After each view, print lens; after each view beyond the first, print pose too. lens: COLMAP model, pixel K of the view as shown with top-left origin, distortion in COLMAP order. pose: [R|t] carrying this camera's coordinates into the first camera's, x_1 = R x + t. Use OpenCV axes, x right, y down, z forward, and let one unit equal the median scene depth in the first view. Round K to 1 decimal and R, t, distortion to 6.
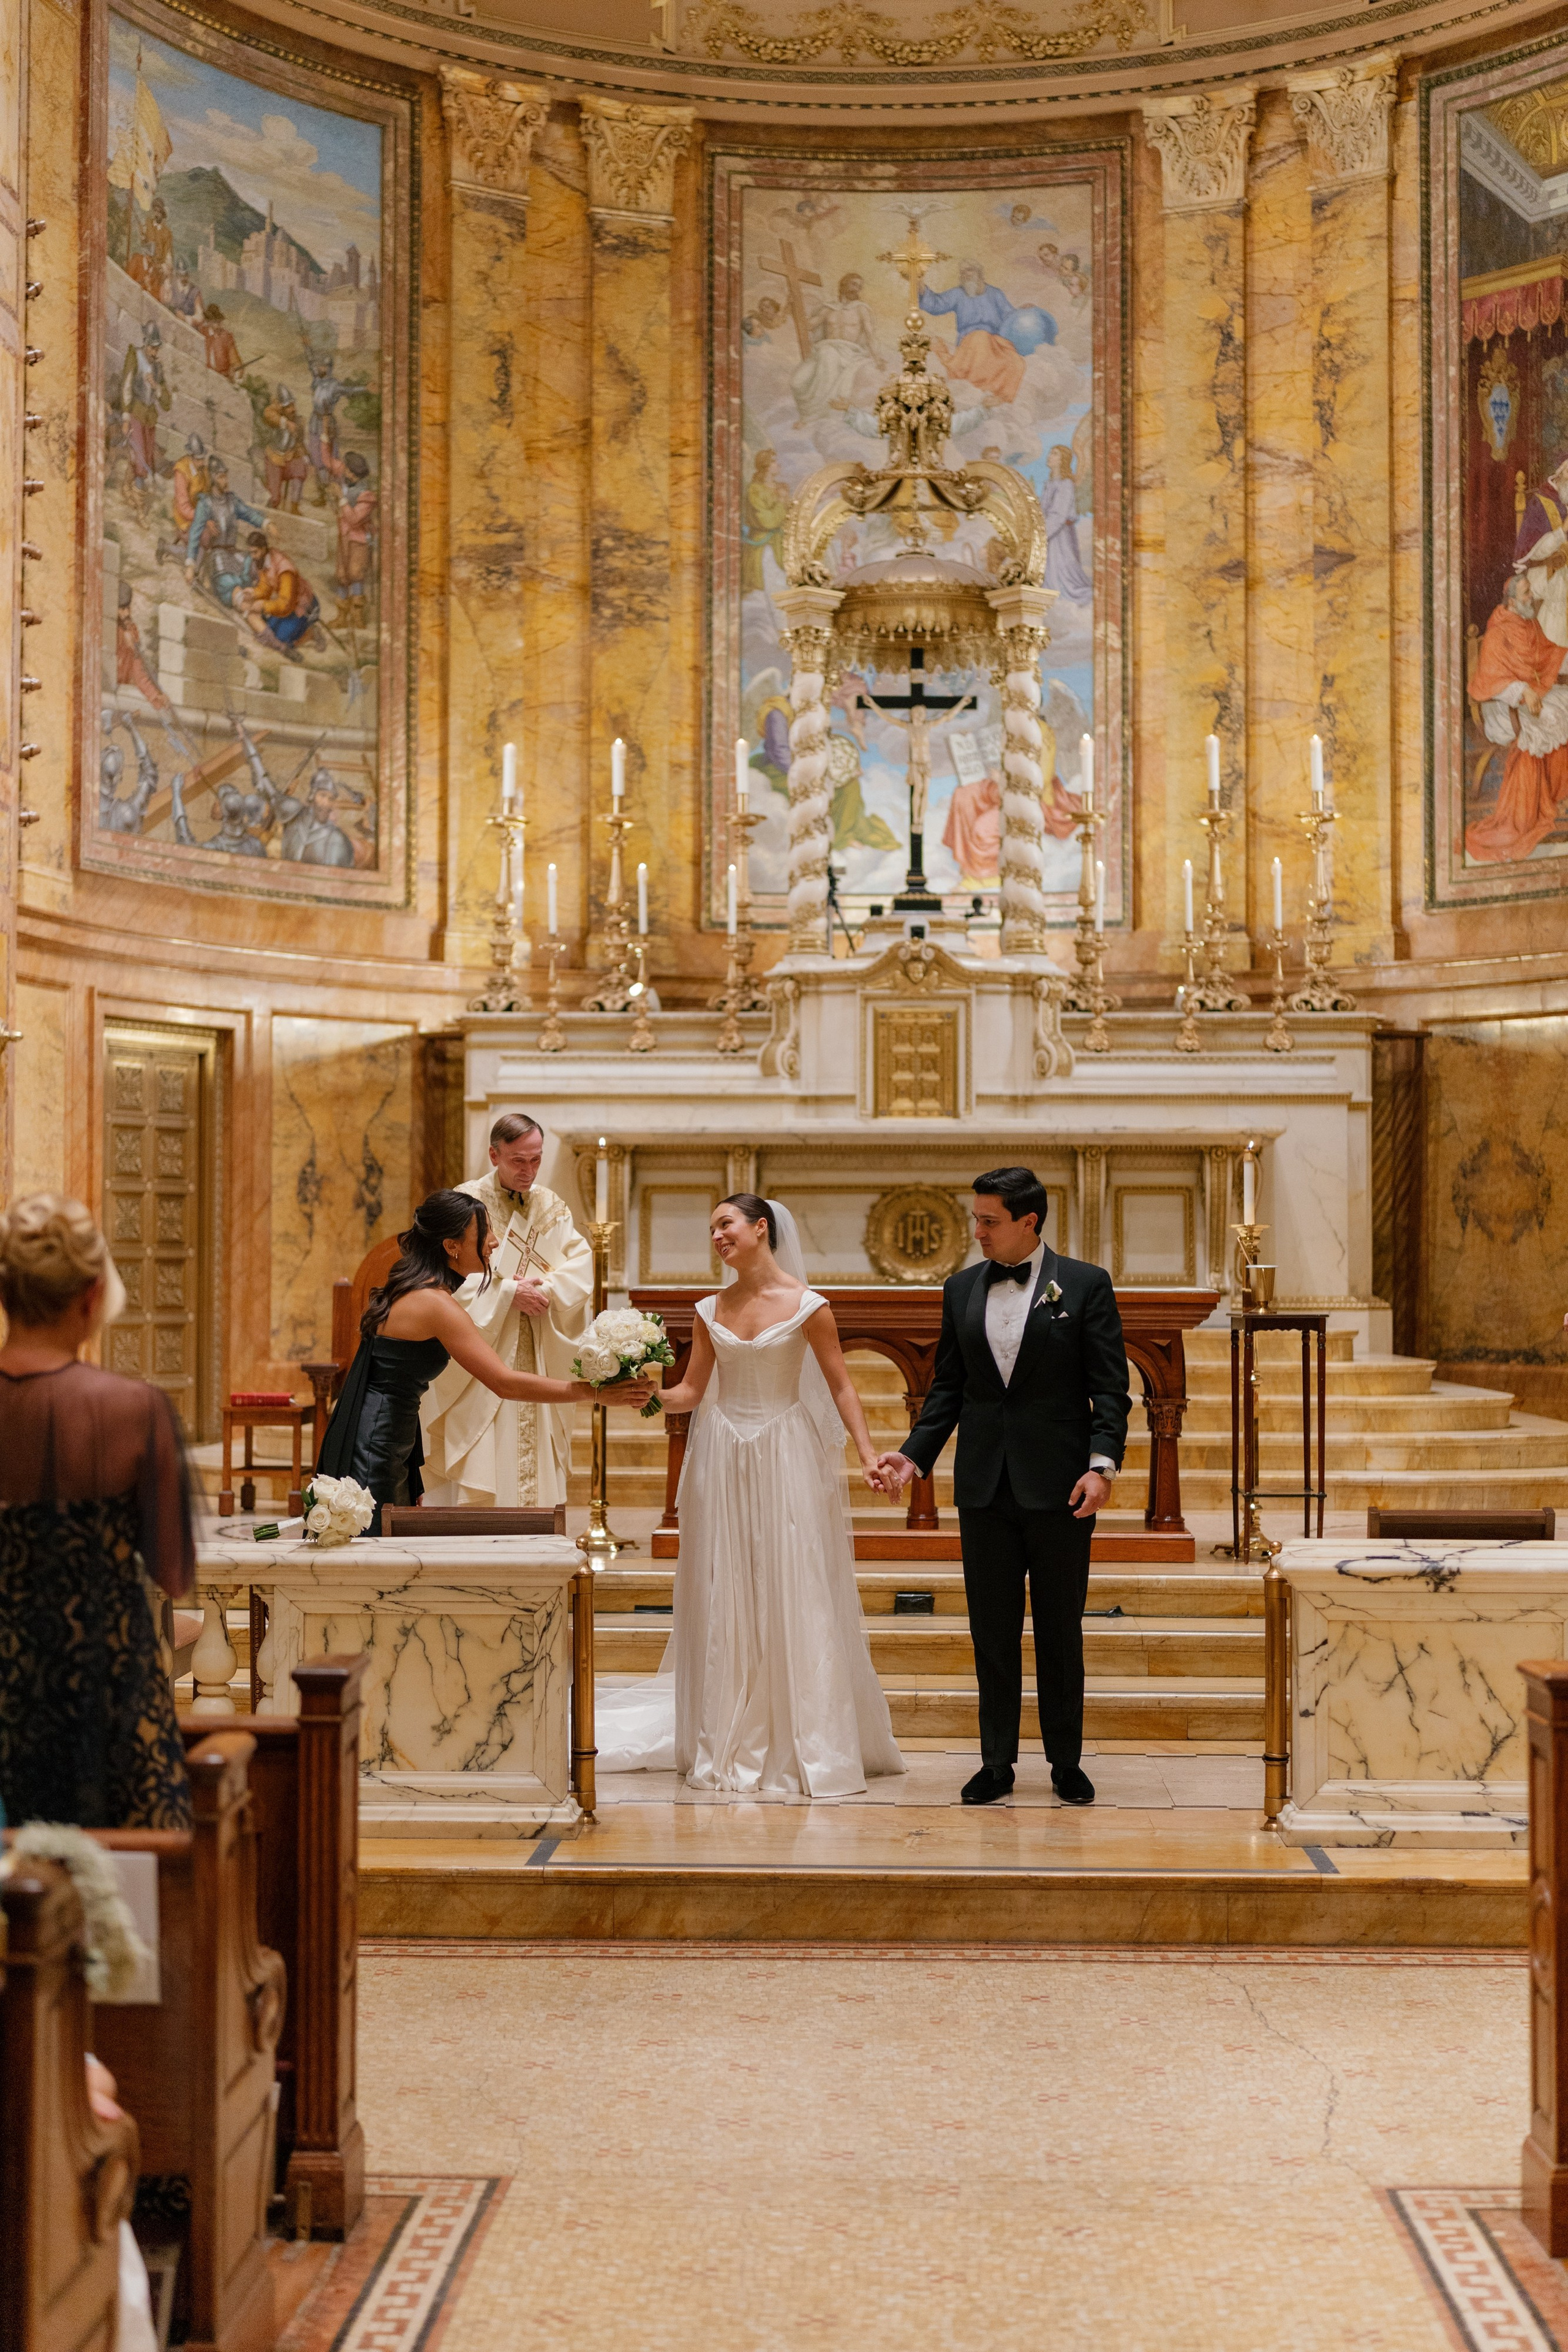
lens RADIAL K [[3229.0, 0, 780.7], [0, 3229.0, 1152.7], [0, 0, 1]] dist [0.001519, -0.018704]
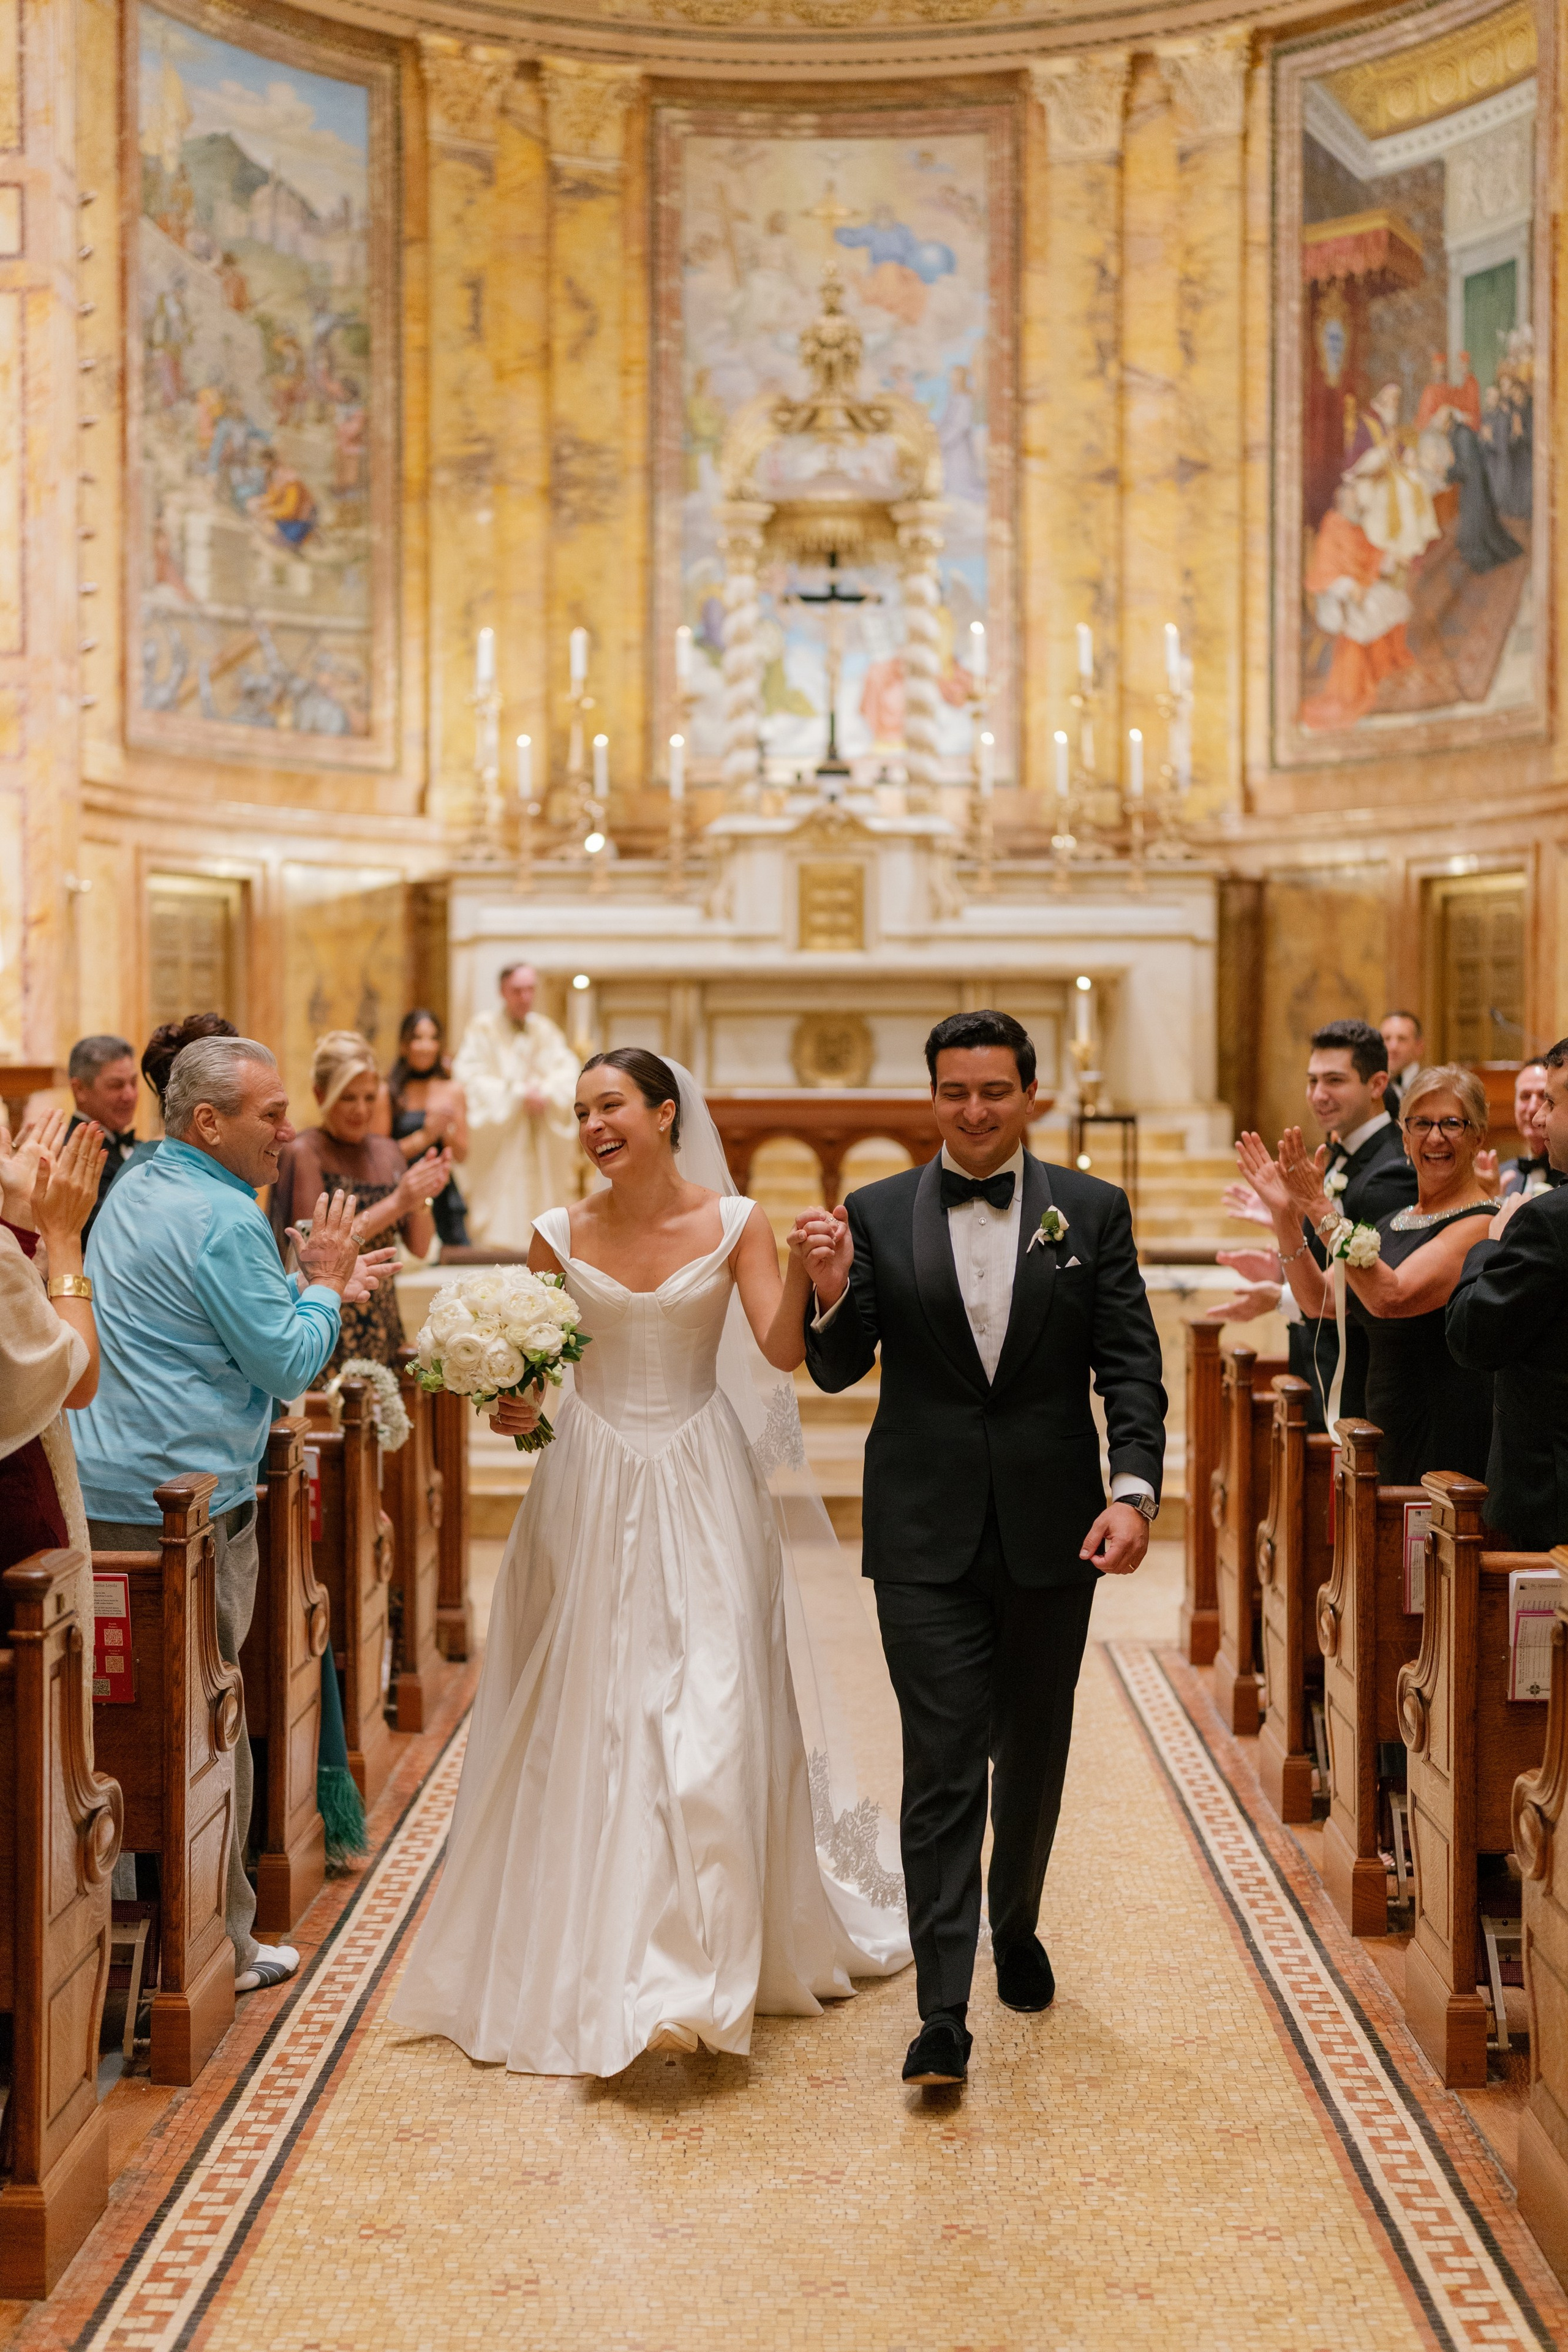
lens RADIAL K [[3233.7, 0, 746.7], [0, 3233.7, 1175.1], [0, 0, 1]] dist [-0.008581, 0.019278]
pose [[0.999937, -0.001845, 0.011028, -0.002549], [0.001129, 0.997911, 0.064596, -0.005629], [-0.011125, -0.064579, 0.997851, -0.179279]]
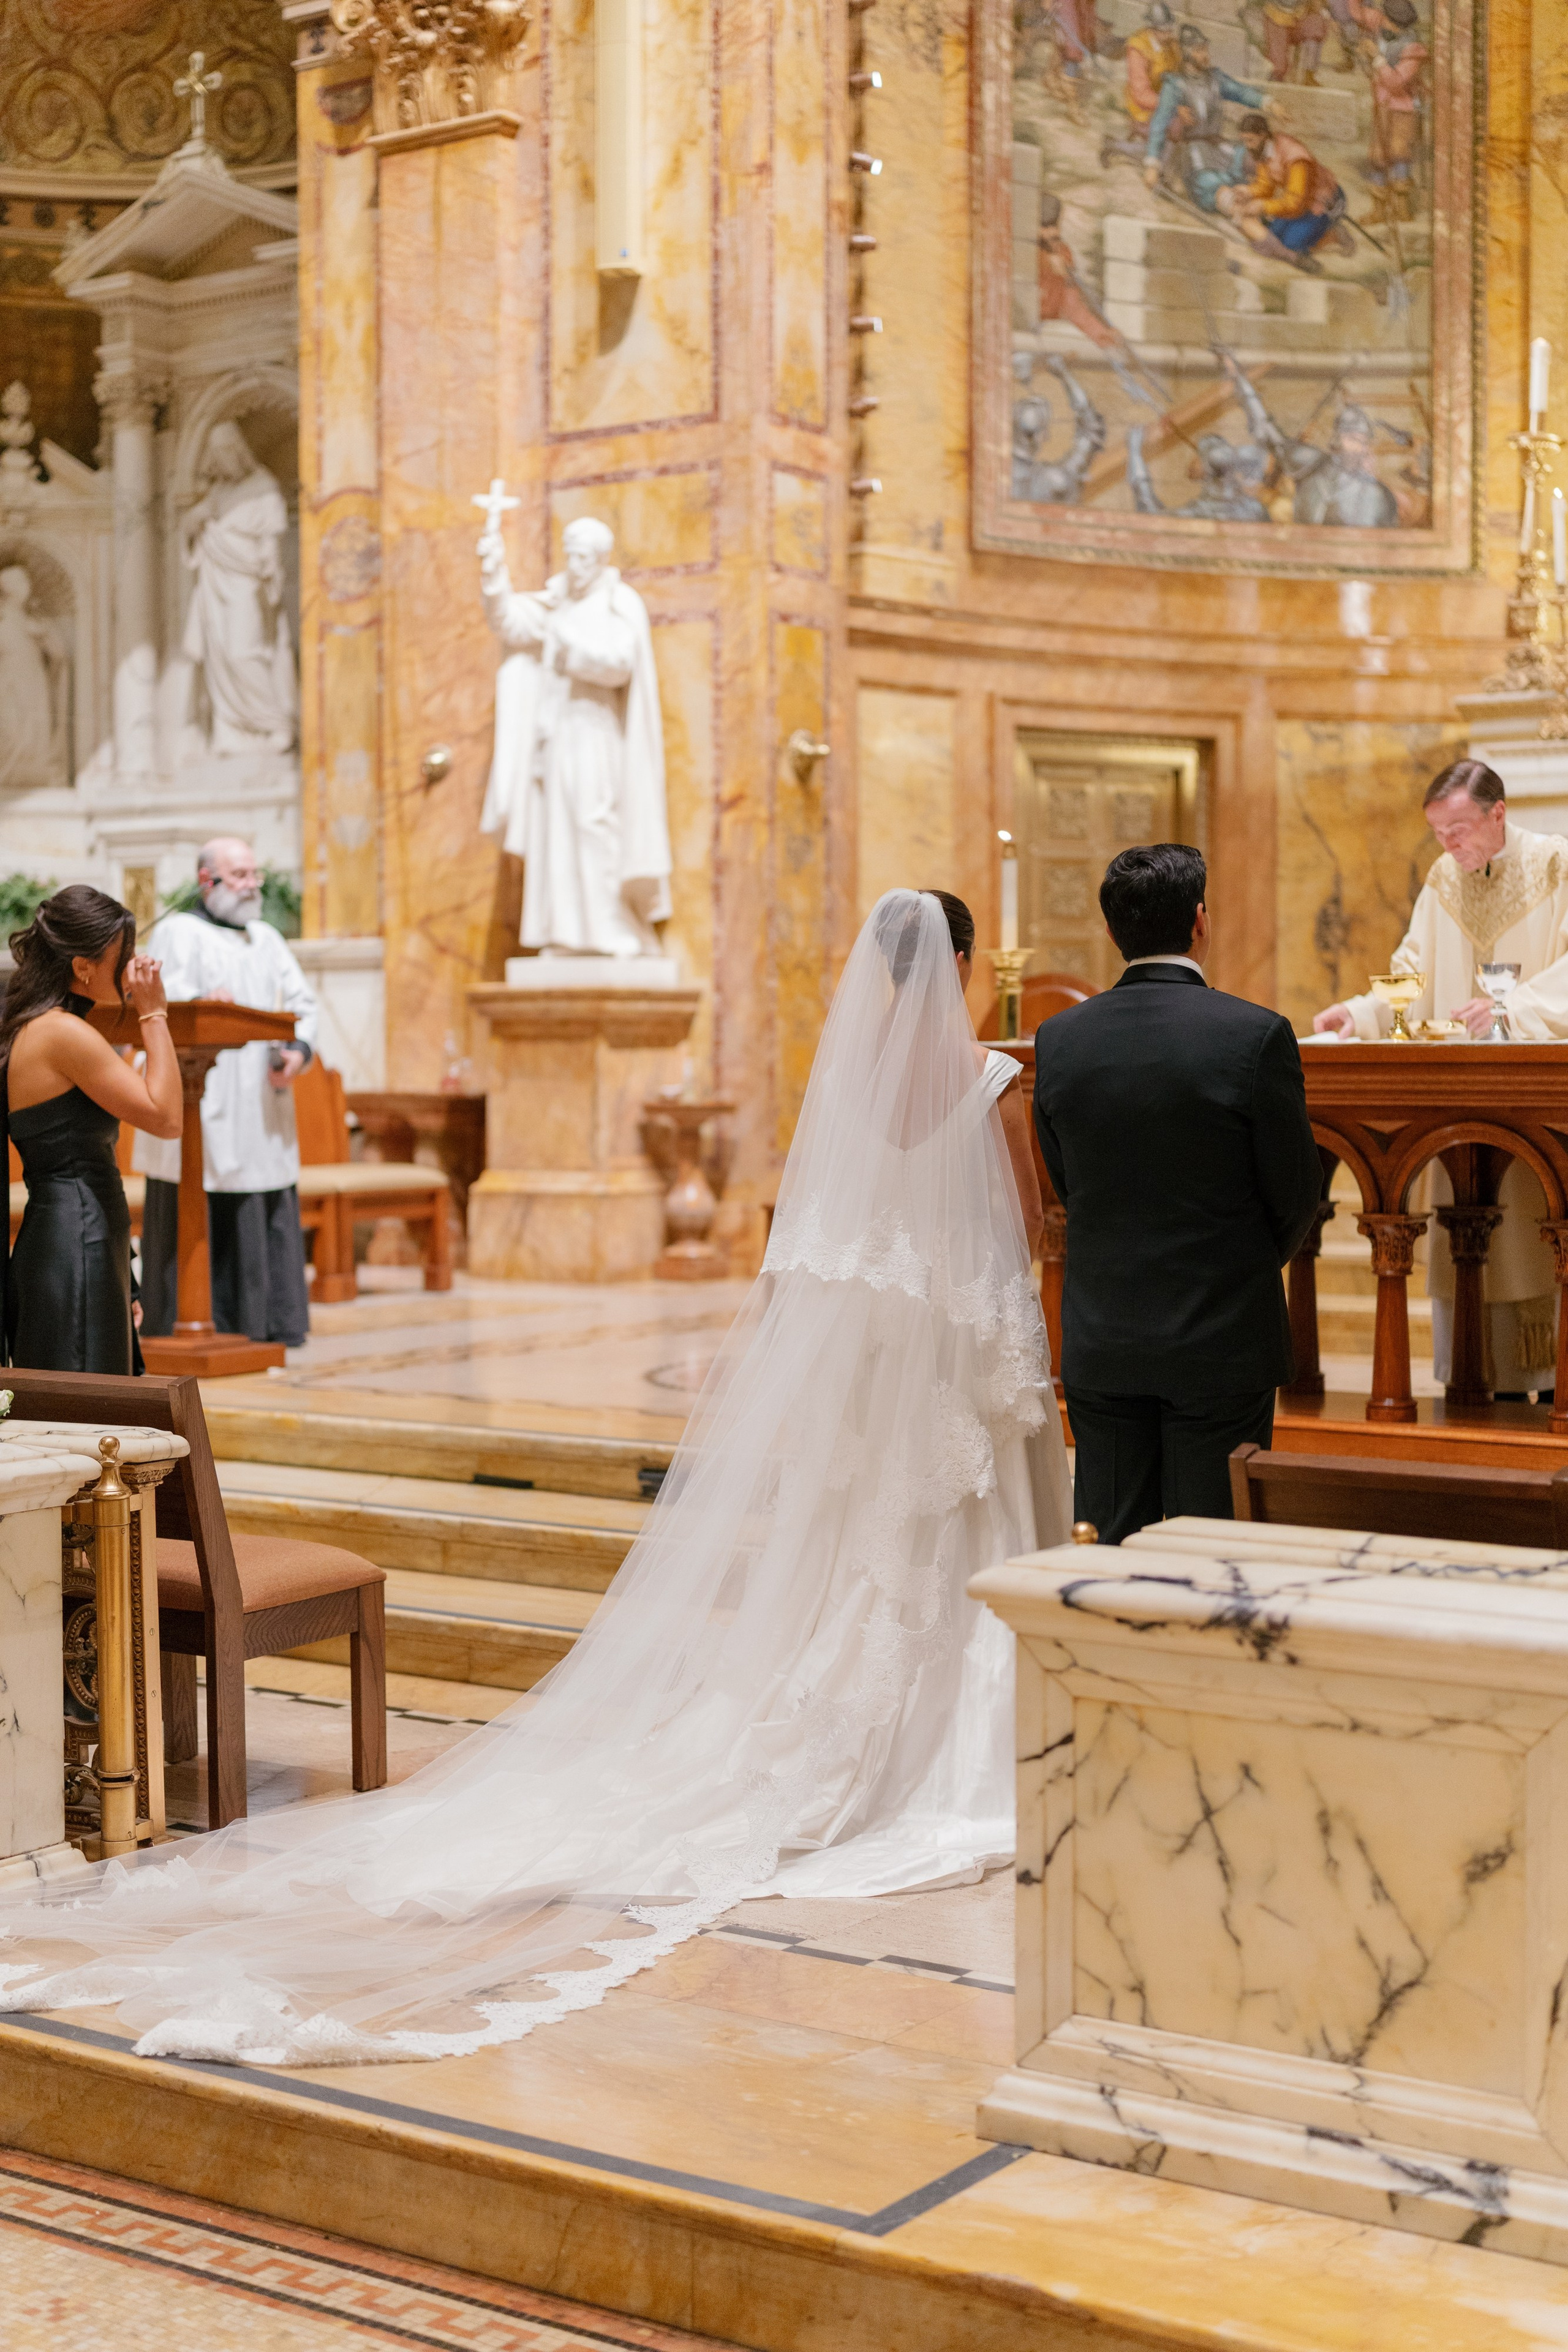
lens RADIAL K [[3229.0, 0, 780.7], [0, 3229.0, 1152.7], [0, 0, 1]] dist [0.001519, -0.018704]
pose [[0.846488, 0.011231, -0.532289, 0.166165], [0.025316, 0.997798, 0.061312, 0.013045], [0.531805, -0.065375, 0.844339, 0.239471]]
